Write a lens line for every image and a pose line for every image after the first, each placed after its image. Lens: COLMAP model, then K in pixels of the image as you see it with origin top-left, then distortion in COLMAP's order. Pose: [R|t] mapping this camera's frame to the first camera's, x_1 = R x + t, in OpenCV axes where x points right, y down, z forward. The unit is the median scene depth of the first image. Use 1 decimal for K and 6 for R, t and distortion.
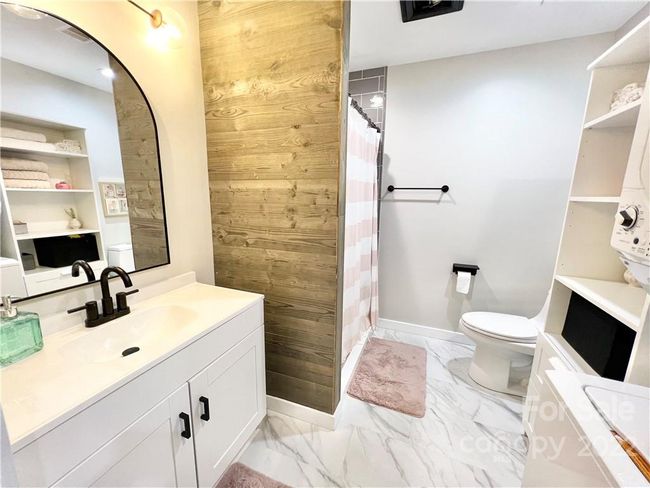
lens RADIAL K [[259.9, 0, 327.1], [0, 259.9, 244.2], [0, 0, 1]] dist [0.000350, 0.001146]
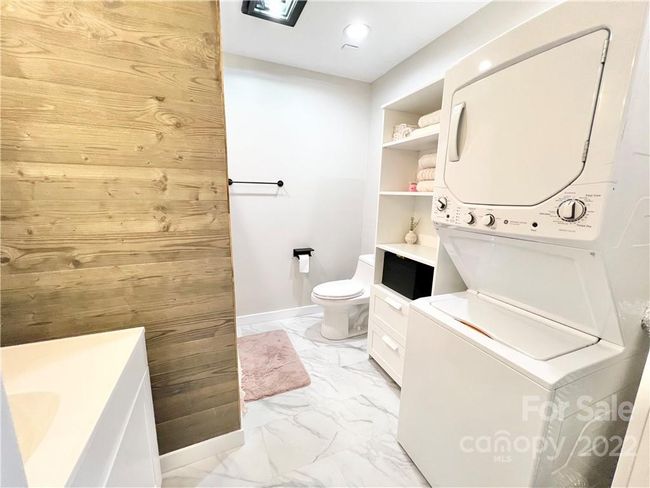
lens RADIAL K [[259.9, 0, 326.5], [0, 259.9, 244.2], [0, 0, 1]] dist [0.000350, 0.001146]
pose [[0.718916, -0.136322, 0.681599, -0.305335], [0.119209, 0.990232, 0.072314, -0.022067], [-0.684799, 0.029265, 0.728144, 0.104938]]
